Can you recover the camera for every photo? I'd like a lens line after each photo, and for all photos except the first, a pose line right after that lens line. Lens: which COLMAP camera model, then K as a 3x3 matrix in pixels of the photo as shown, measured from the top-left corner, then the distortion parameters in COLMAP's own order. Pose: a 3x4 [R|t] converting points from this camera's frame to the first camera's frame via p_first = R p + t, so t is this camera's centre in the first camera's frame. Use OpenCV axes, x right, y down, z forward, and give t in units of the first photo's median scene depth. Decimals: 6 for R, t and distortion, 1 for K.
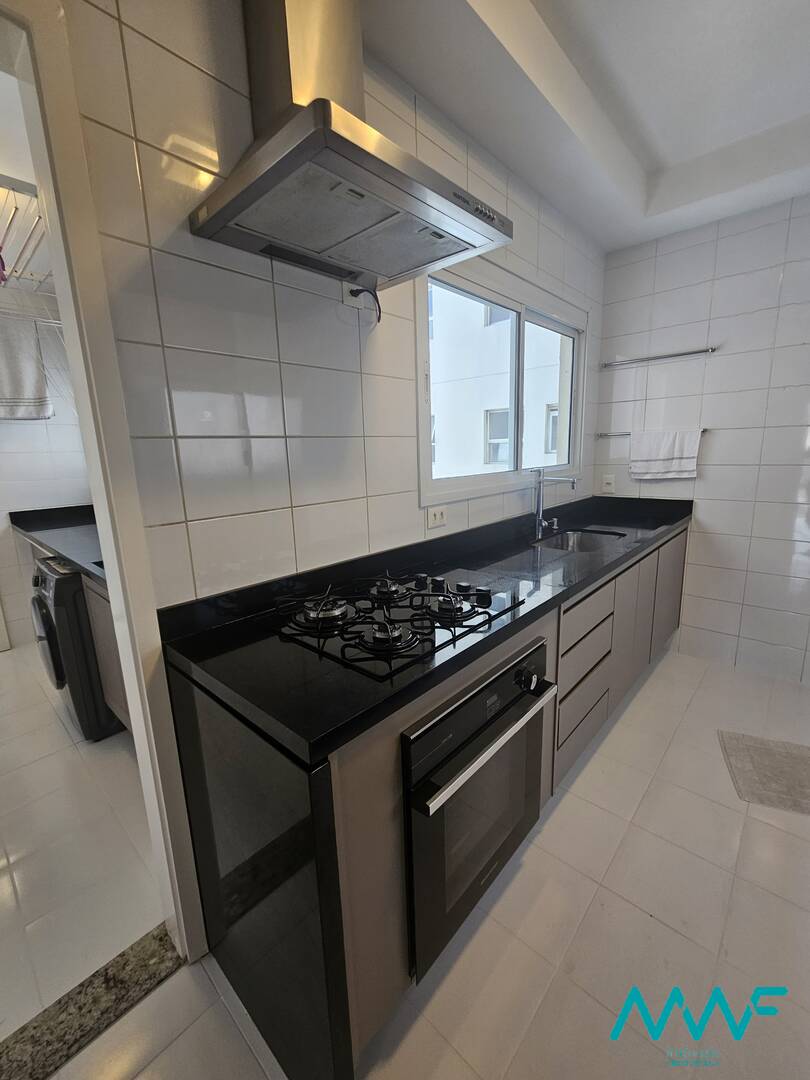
lens RADIAL K [[445.1, 0, 408.7], [0, 445.1, 540.8], [0, 0, 1]] dist [0.001166, 0.000155]
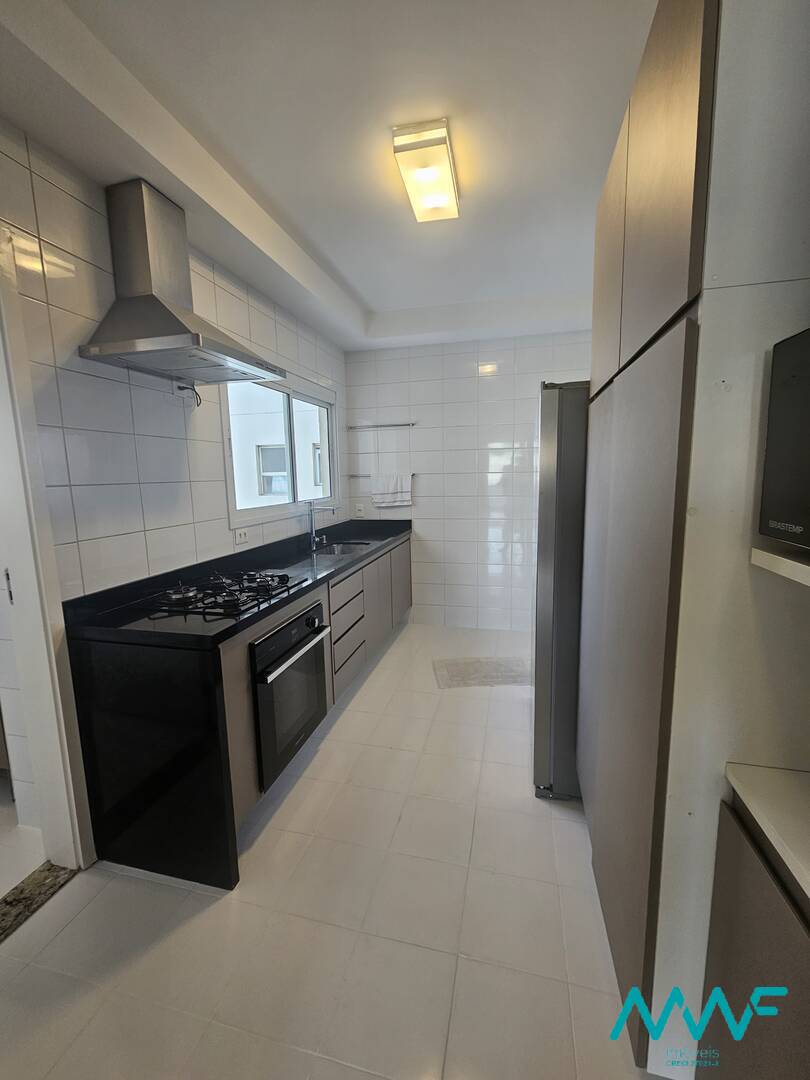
lens RADIAL K [[445.1, 0, 406.8], [0, 445.1, 539.7], [0, 0, 1]] dist [0.001166, 0.000155]
pose [[0.880605, -0.055479, 0.470593, -0.172916], [0.087570, 0.995070, -0.046557, 0.085255], [-0.465690, 0.082208, 0.881121, -0.599211]]
